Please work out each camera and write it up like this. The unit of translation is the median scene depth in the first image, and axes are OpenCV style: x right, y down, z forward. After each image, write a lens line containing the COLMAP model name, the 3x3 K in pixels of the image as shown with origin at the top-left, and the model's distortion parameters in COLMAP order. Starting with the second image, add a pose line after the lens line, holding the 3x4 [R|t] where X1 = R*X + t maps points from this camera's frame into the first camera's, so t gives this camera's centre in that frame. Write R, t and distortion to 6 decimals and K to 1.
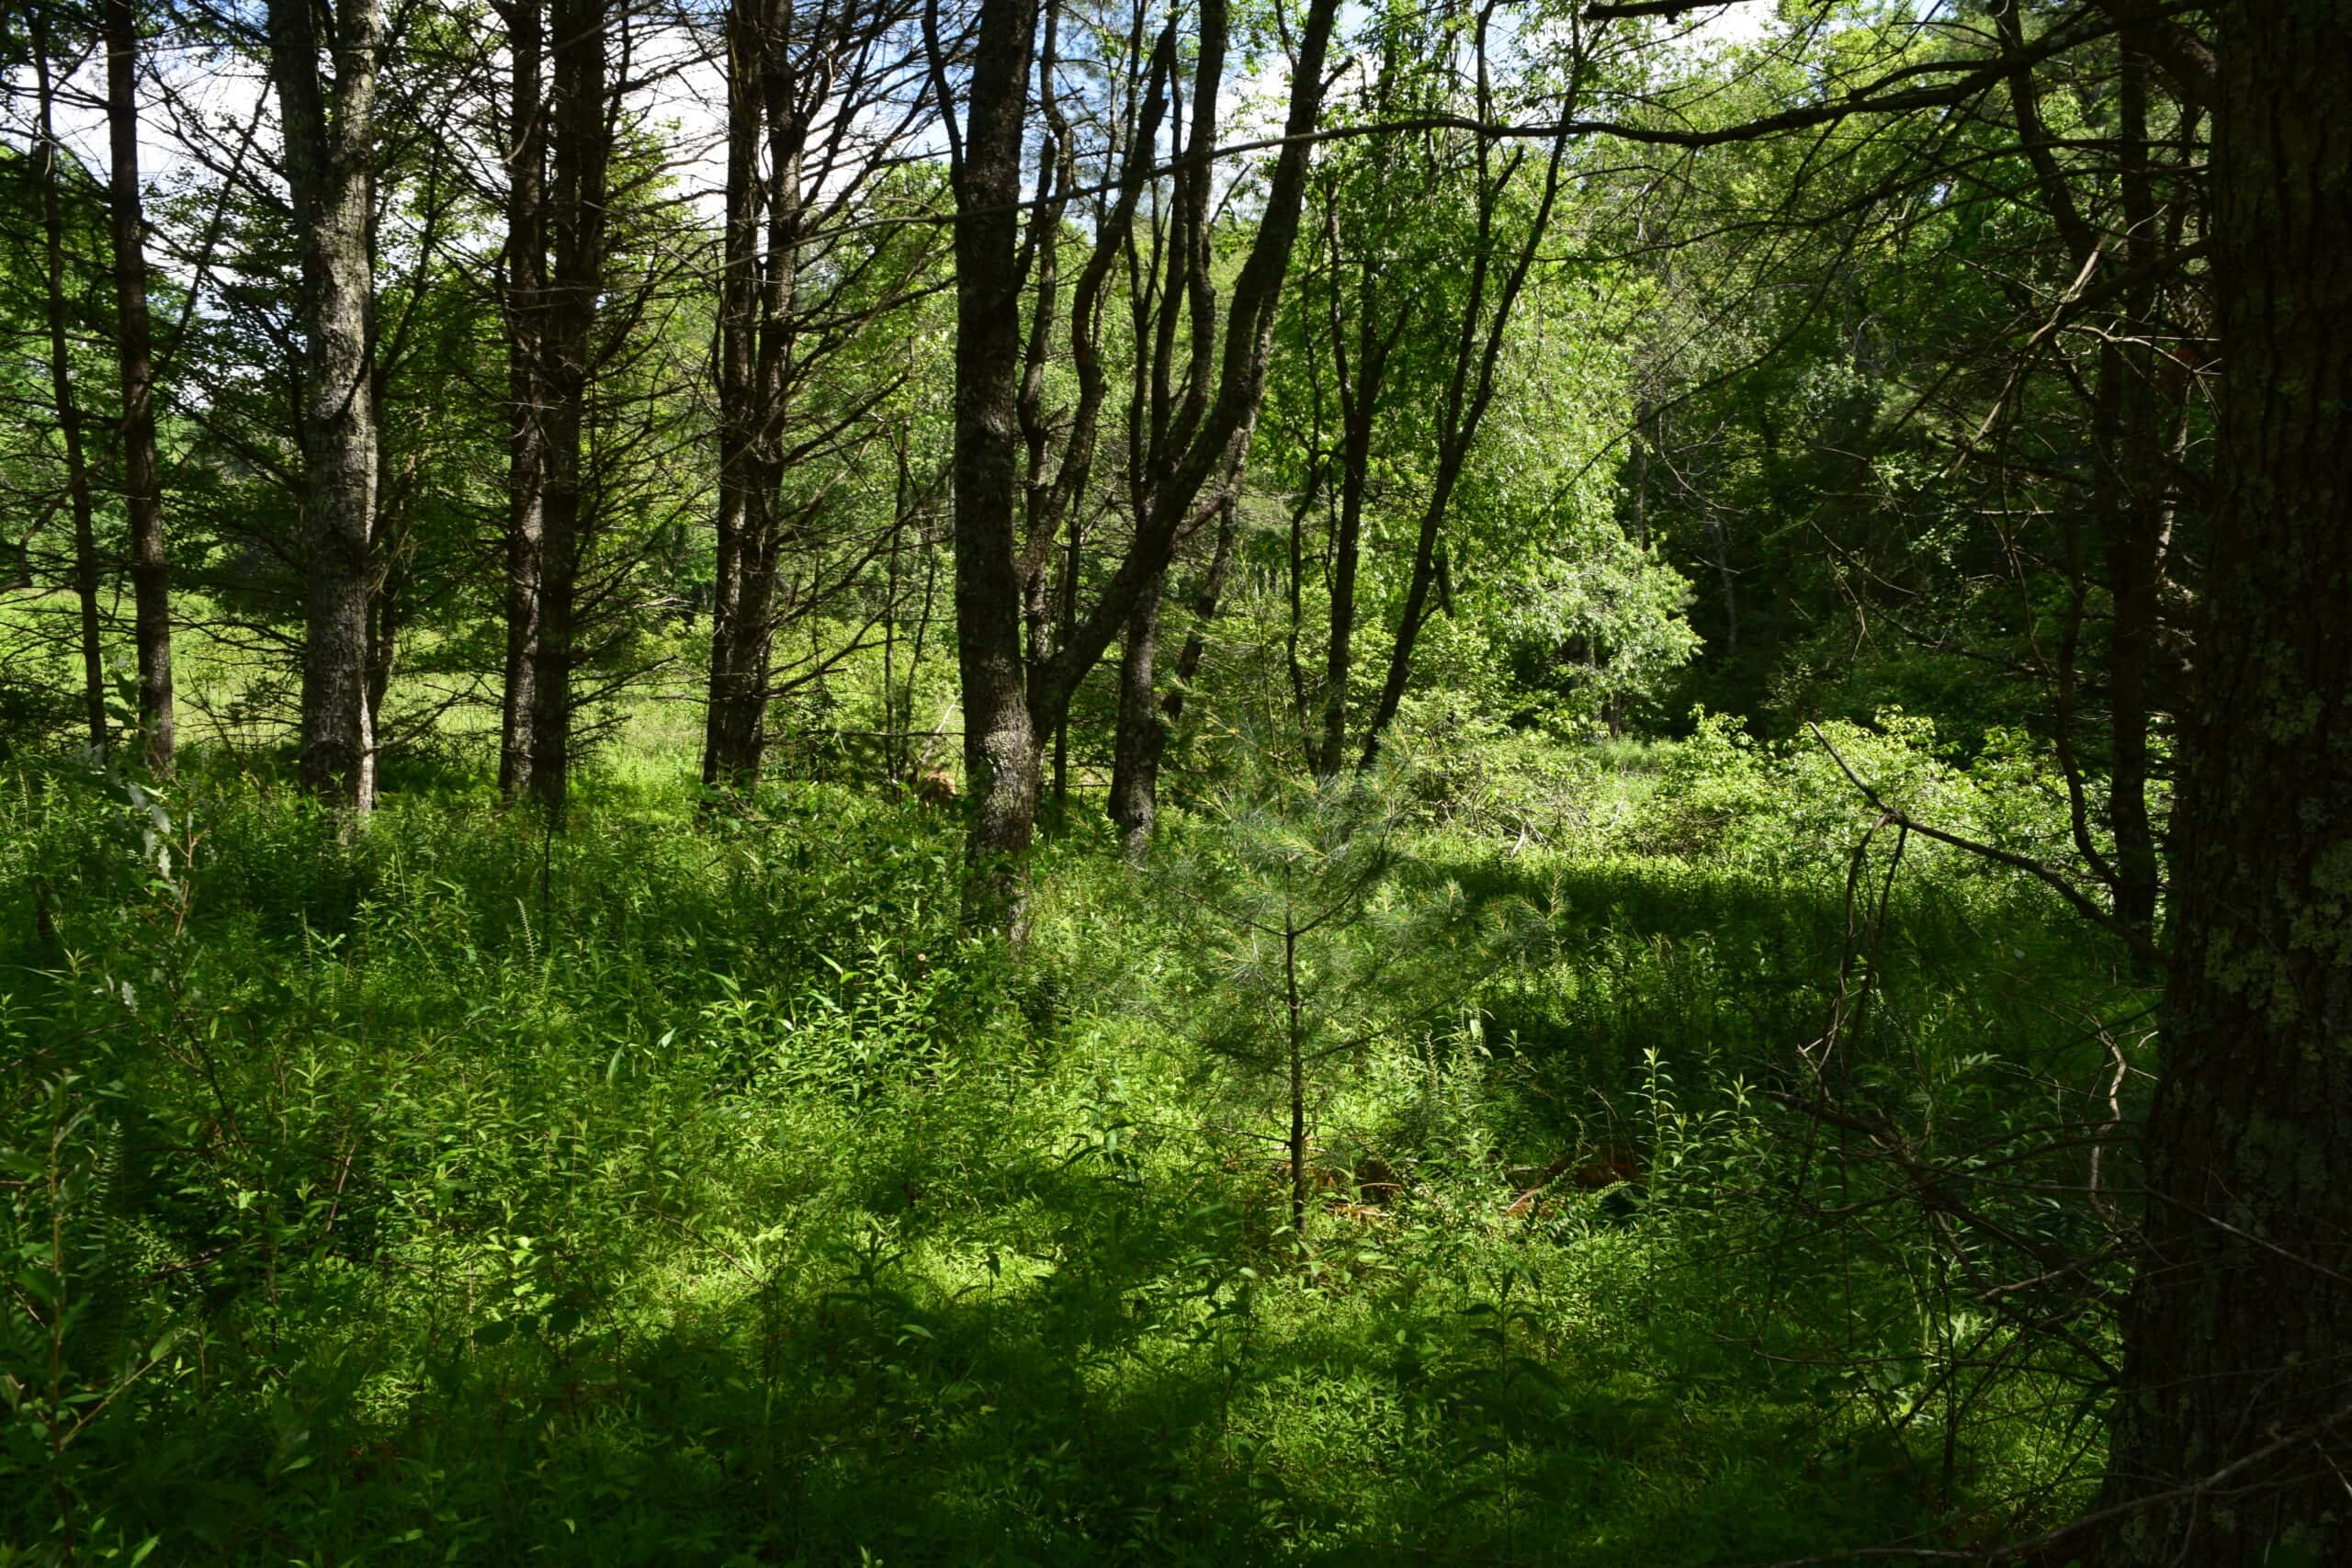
lens RADIAL K [[1829.1, 0, 1176.2], [0, 1829.1, 835.9], [0, 0, 1]] dist [-0.028979, 0.014543]
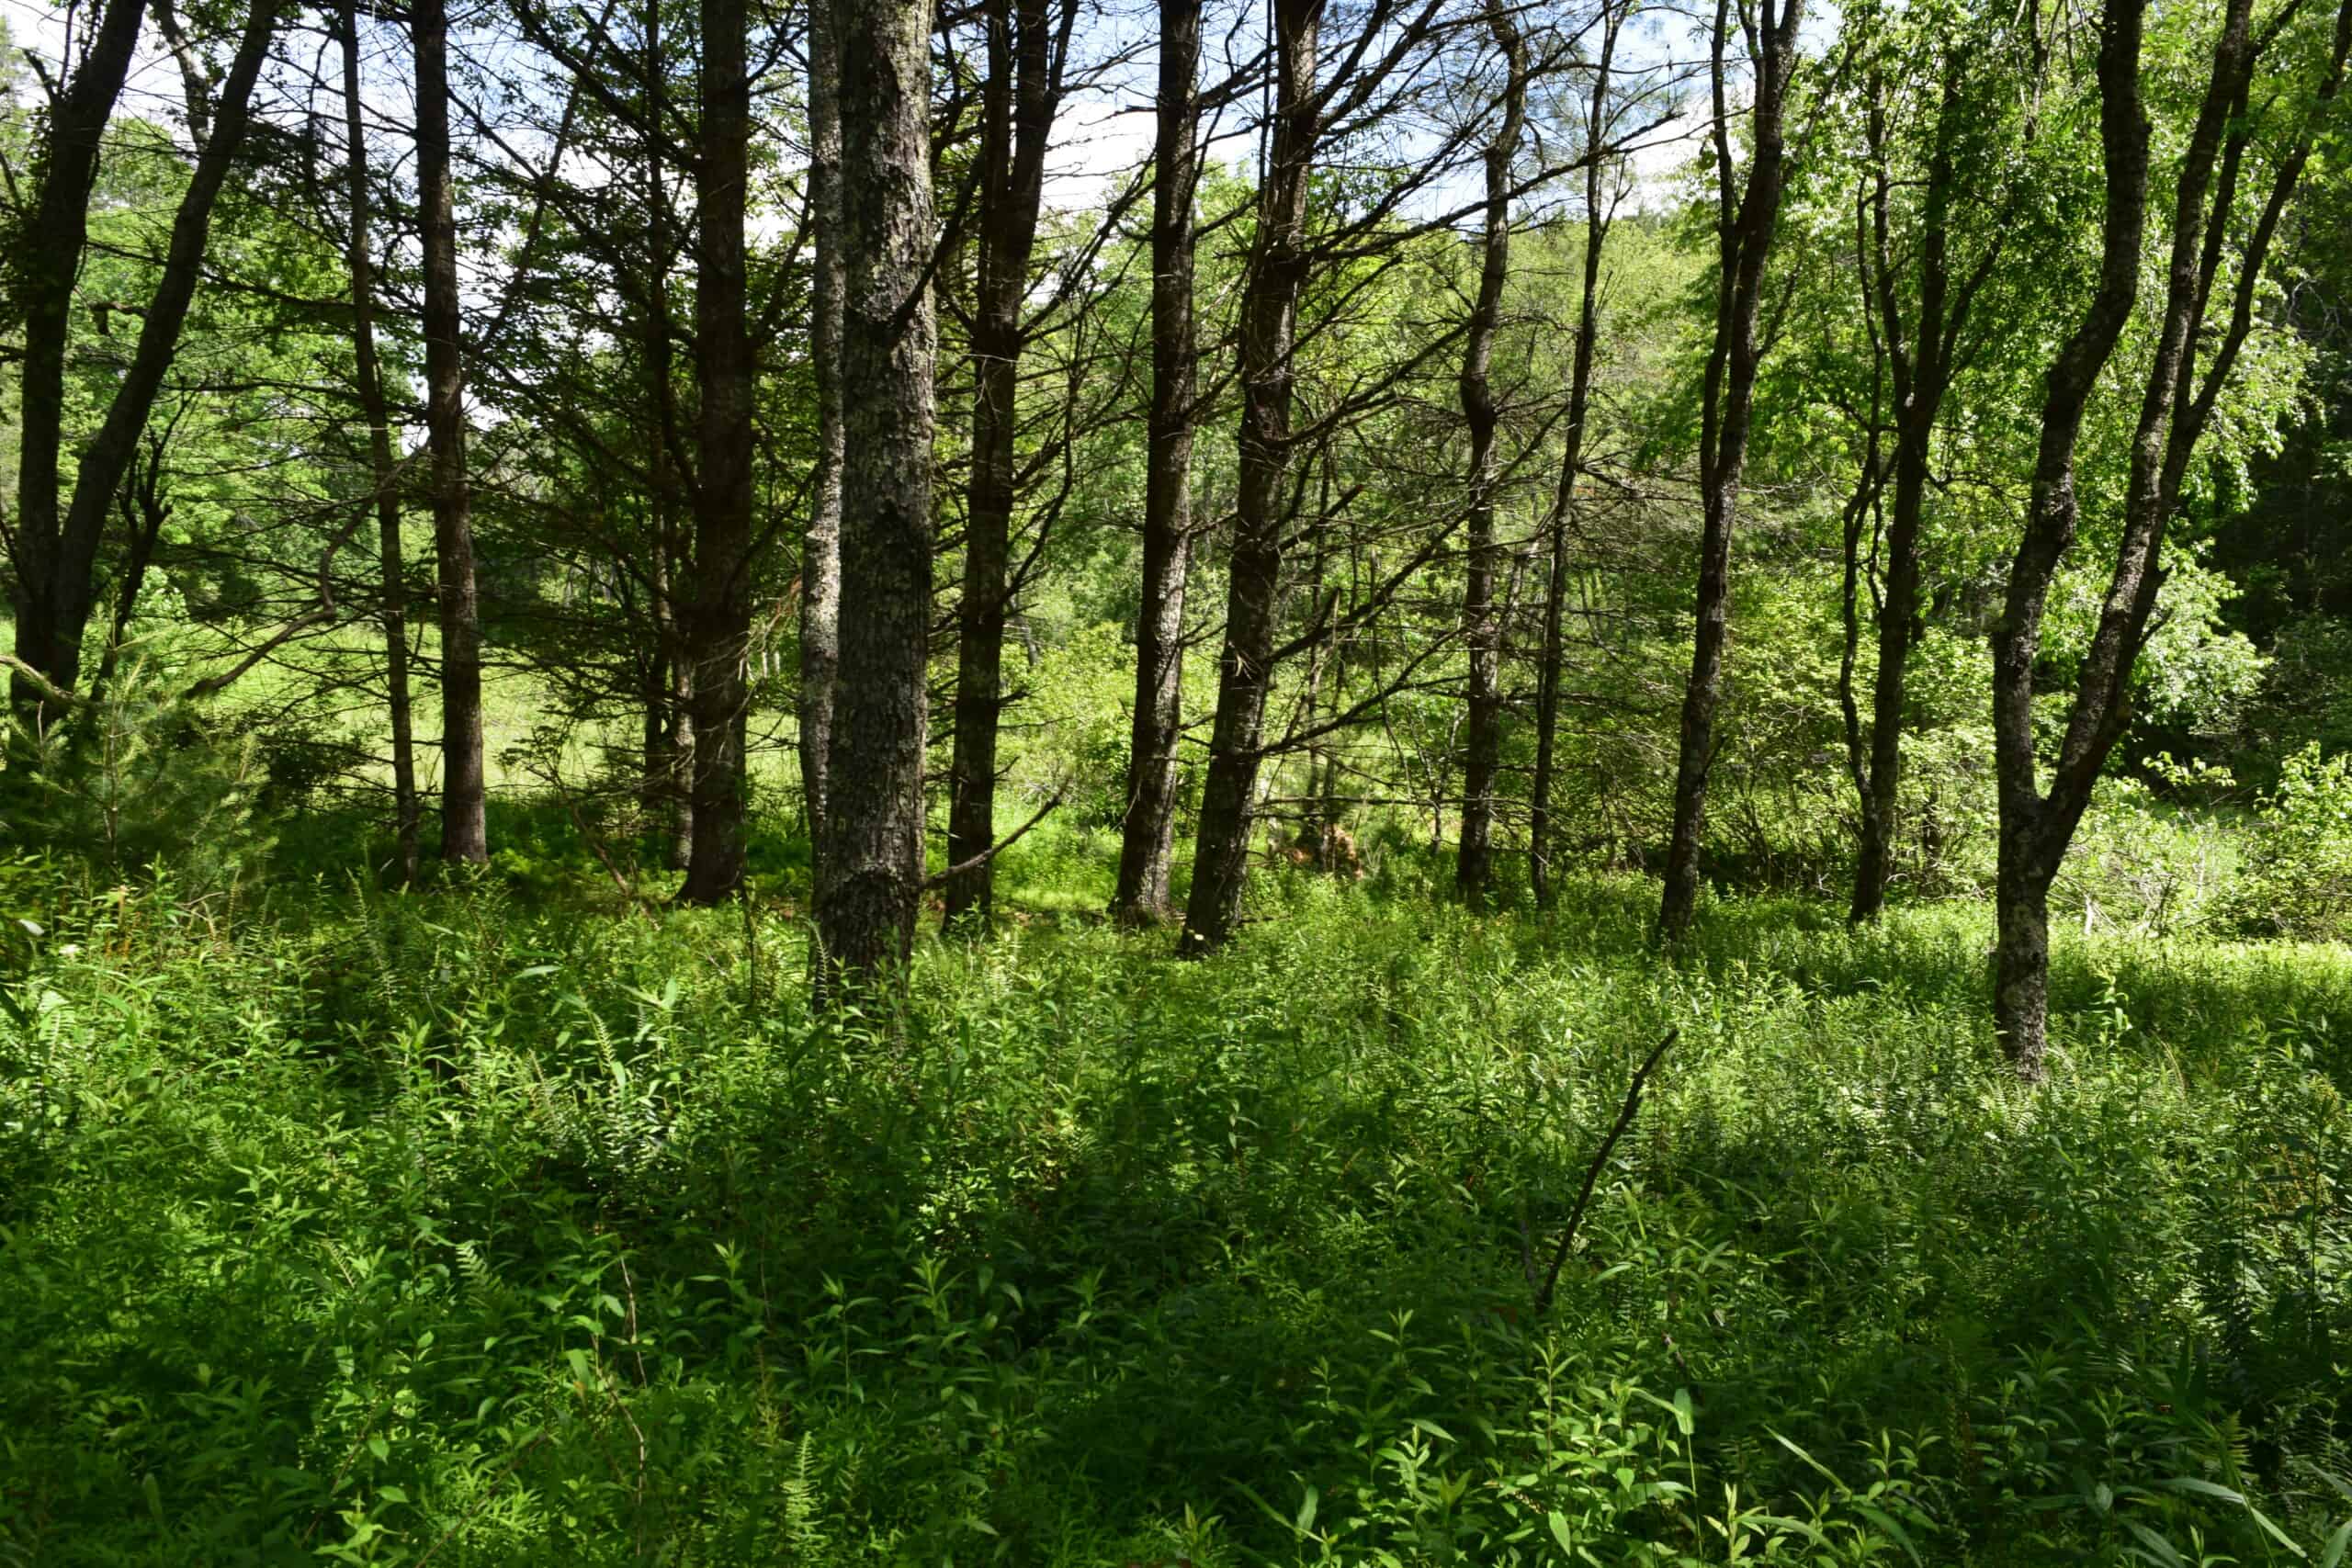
lens RADIAL K [[1829.1, 0, 1176.2], [0, 1829.1, 835.9], [0, 0, 1]] dist [-0.028979, 0.014543]
pose [[0.995006, -0.001193, -0.099812, -0.186351], [-0.000025, 0.999926, -0.012202, -0.033607], [0.099819, 0.012144, 0.994931, 0.253188]]
